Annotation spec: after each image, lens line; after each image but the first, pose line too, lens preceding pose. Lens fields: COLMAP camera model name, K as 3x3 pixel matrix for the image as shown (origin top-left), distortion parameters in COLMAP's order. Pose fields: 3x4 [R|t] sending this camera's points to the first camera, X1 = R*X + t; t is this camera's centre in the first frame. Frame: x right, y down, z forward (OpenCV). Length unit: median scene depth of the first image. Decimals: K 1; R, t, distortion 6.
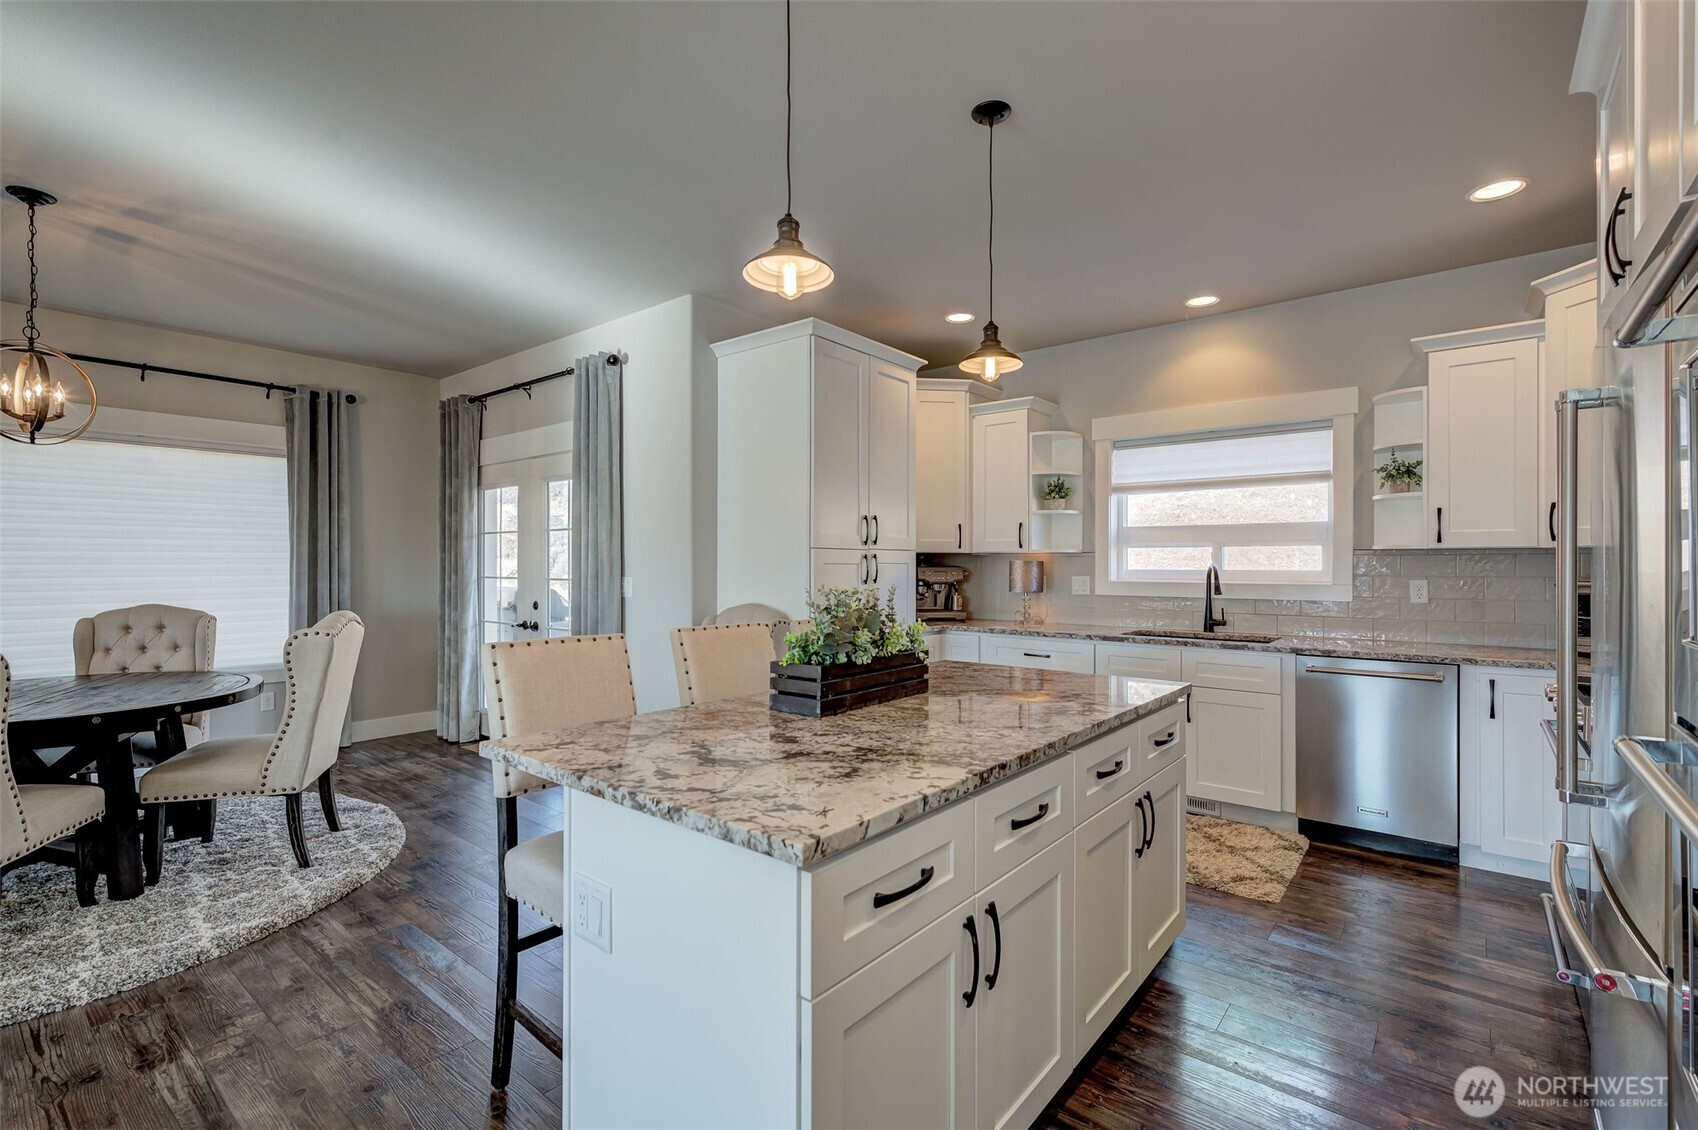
lens RADIAL K [[757.7, 0, 849.0], [0, 757.7, 565.0], [0, 0, 1]] dist [-0.000536, -0.000266]
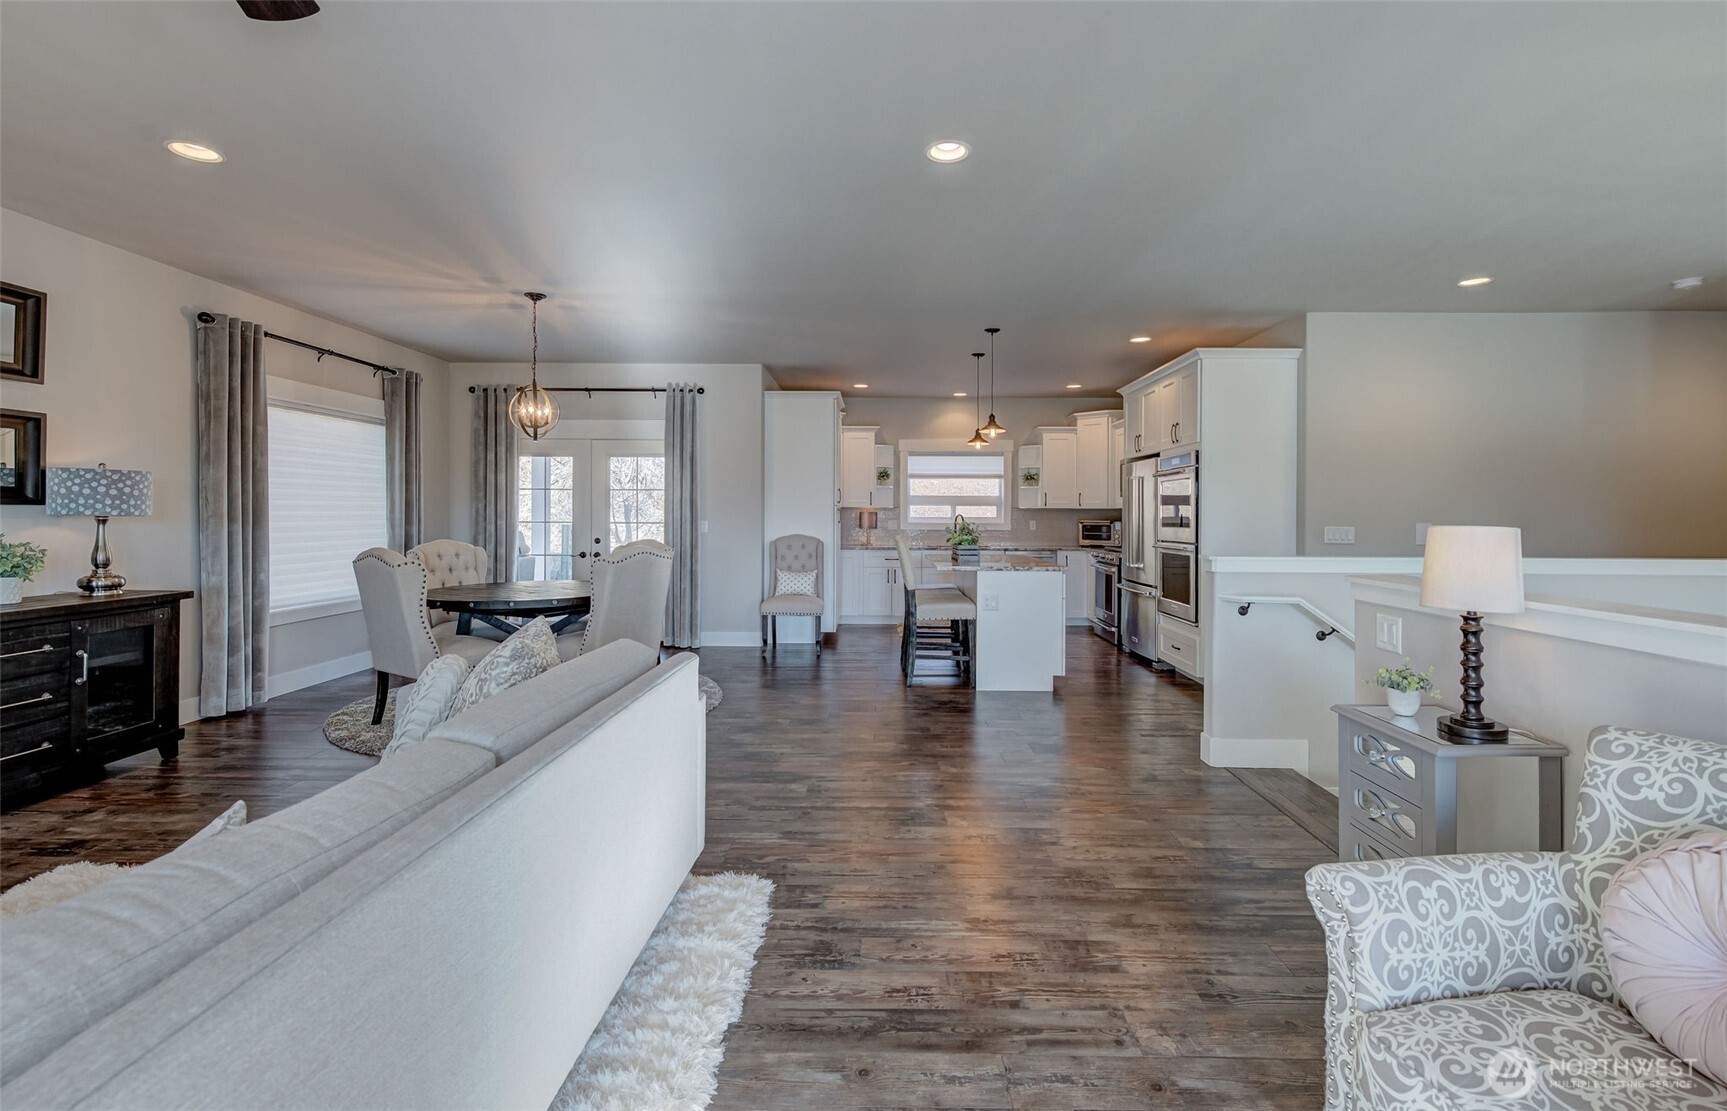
lens RADIAL K [[766.1, 0, 866.9], [0, 766.1, 518.1], [0, 0, 1]] dist [-0.000315, -0.000001]
pose [[0.789818, 0.000868, 0.613341, -1.107506], [-0.004024, 0.999985, 0.003767, 0.003130], [-0.613328, -0.005443, 0.789809, -0.591682]]
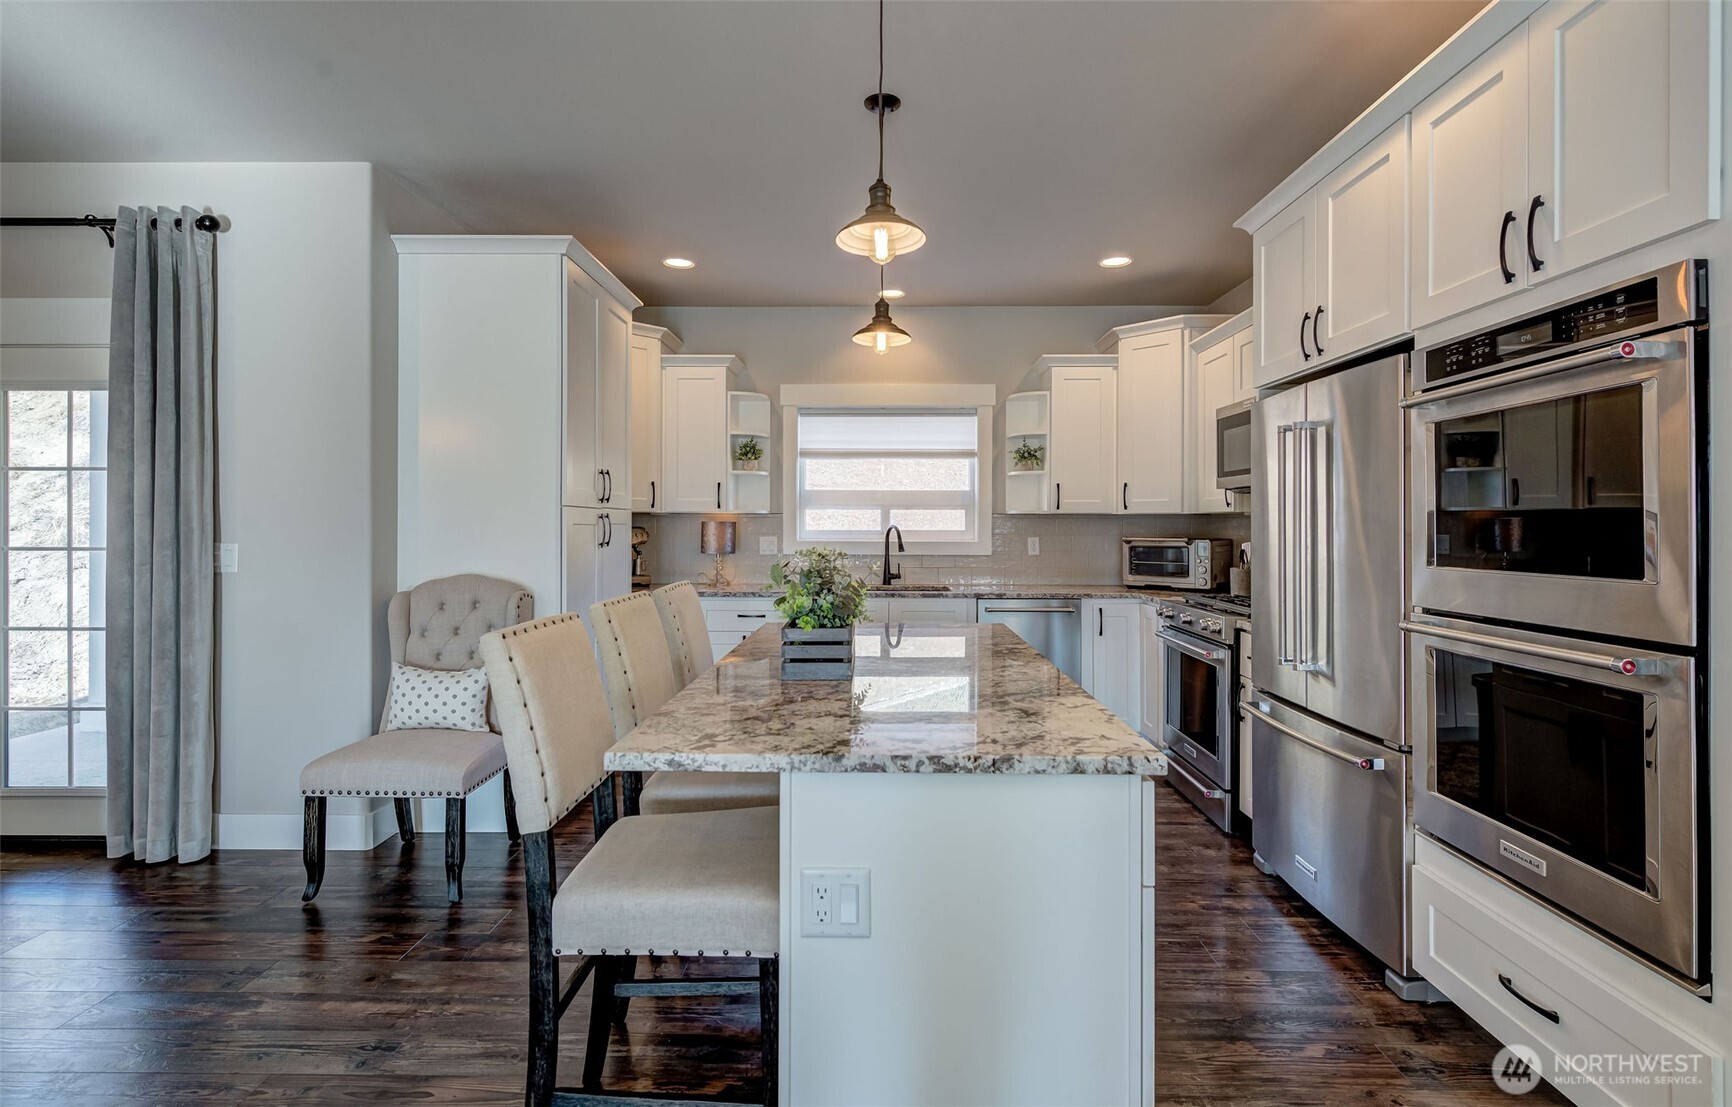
lens RADIAL K [[809.3, 0, 870.1], [0, 809.3, 527.3], [0, 0, 1]] dist [0.001243, 0.000432]
pose [[0.784939, -0.001243, 0.619572, -0.309586], [-0.000972, 0.999994, 0.003238, -0.001732], [-0.619573, -0.003144, 0.784933, 0.065866]]
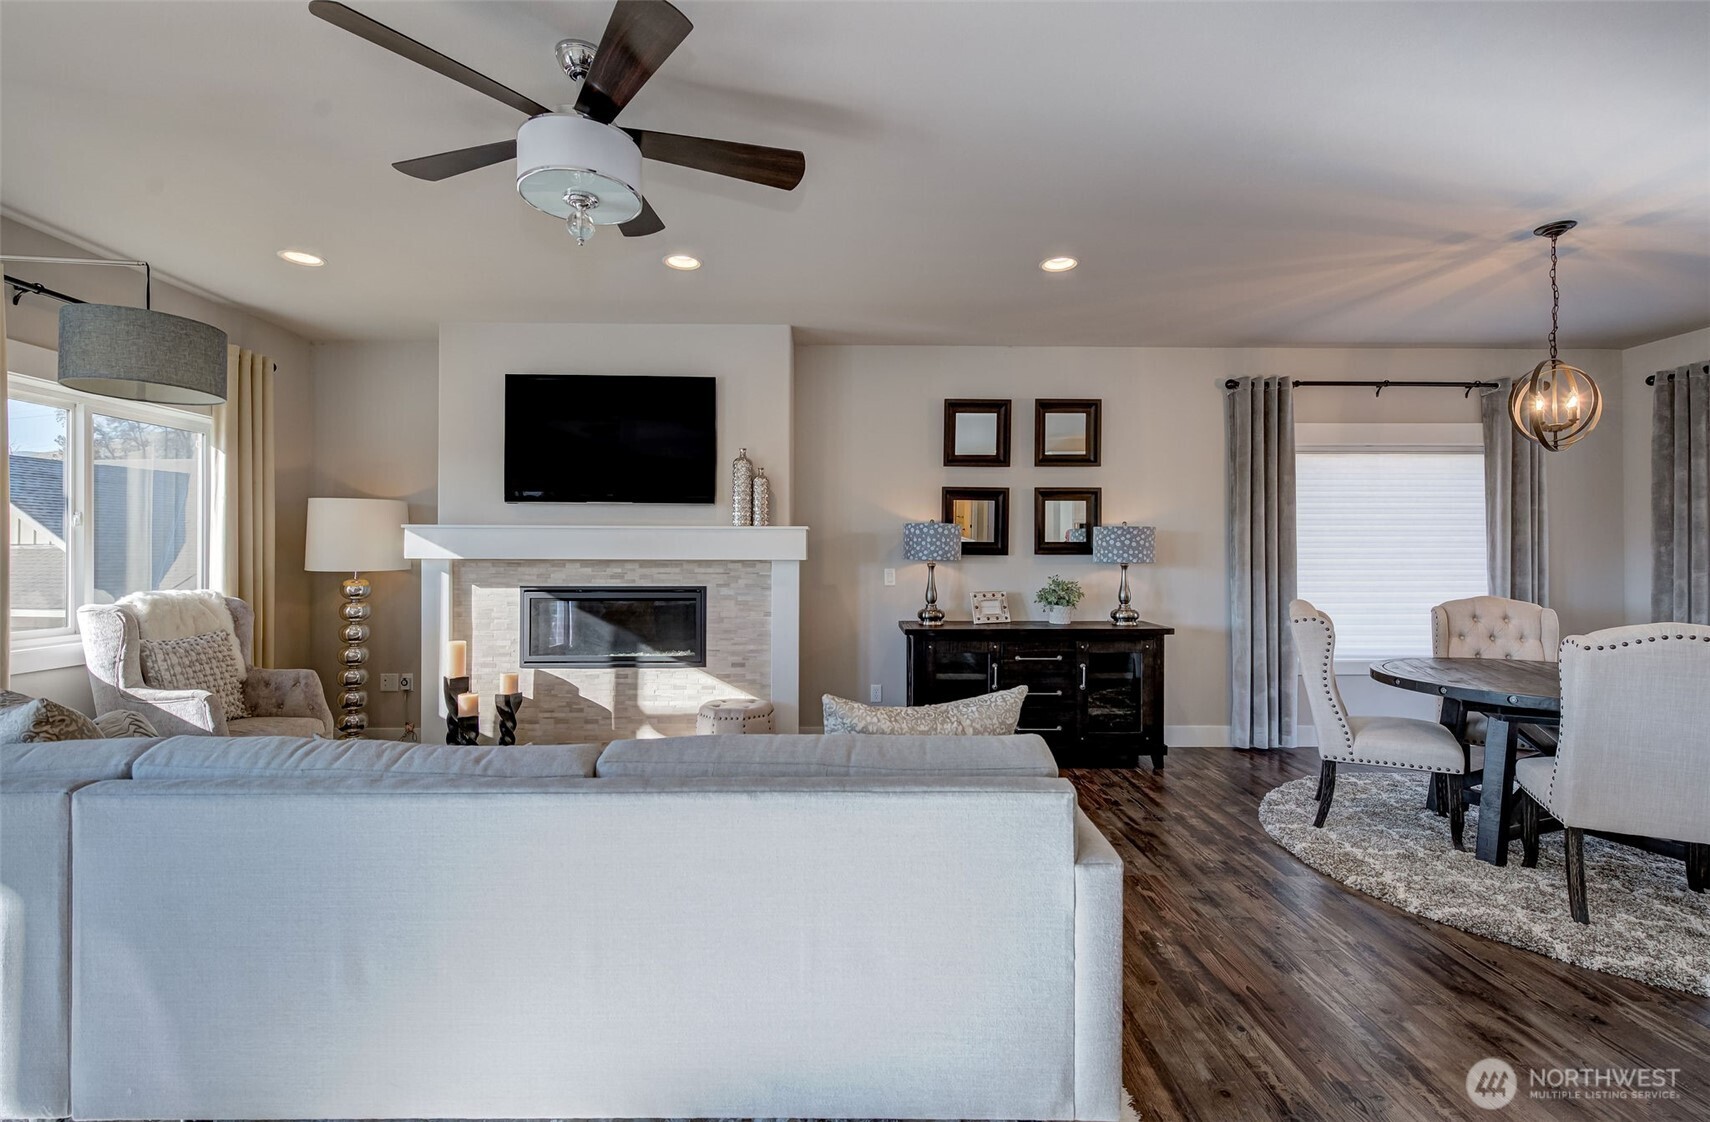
lens RADIAL K [[750.9, 0, 855.0], [0, 750.9, 561.0], [0, 0, 1]] dist [0.001467, 0.000090]
pose [[0.647075, 0.006681, -0.762397, -0.647185], [-0.003289, 0.999977, 0.005971, -0.001078], [0.762419, -0.001356, 0.647082, -0.361830]]
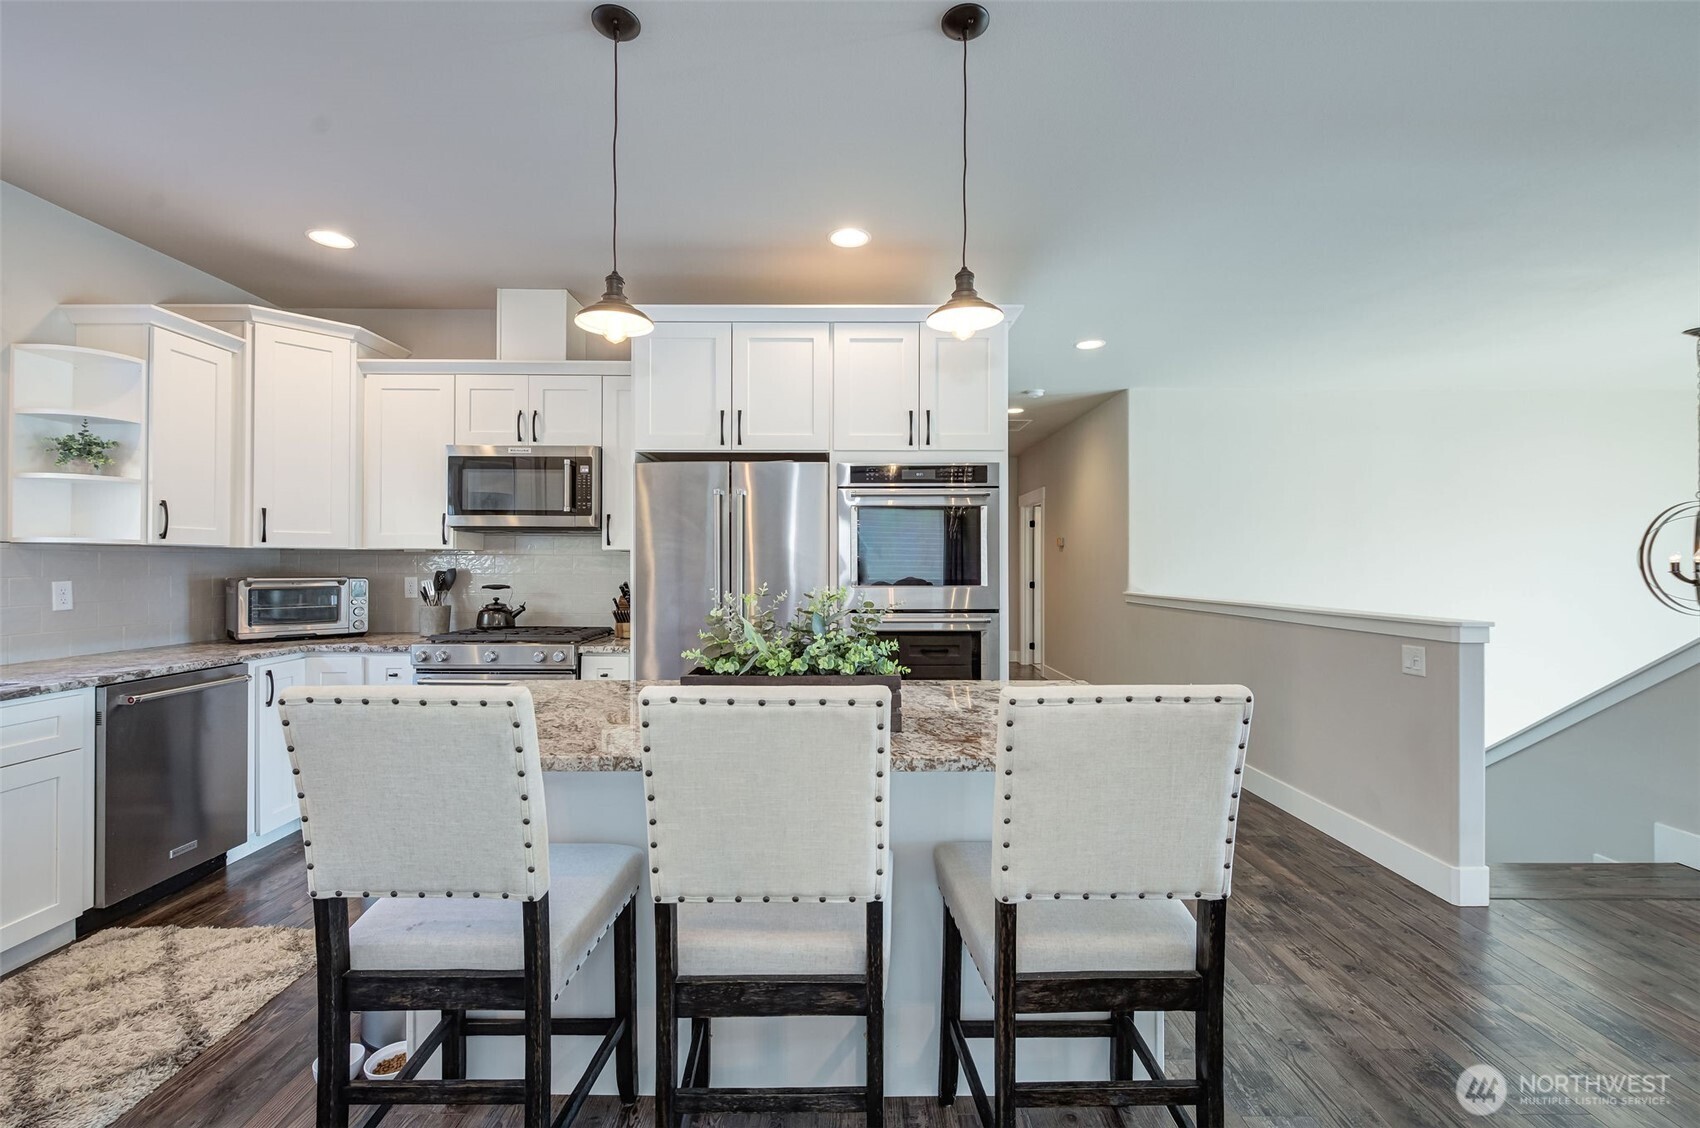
lens RADIAL K [[715.9, 0, 848.4], [0, 715.9, 560.1], [0, 0, 1]] dist [-0.001362, -0.000272]
pose [[-0.630695, 0.002333, 0.776027, -0.339024], [-0.002185, 0.999986, -0.004782, -0.001349], [-0.776028, -0.004711, -0.630681, 0.752203]]
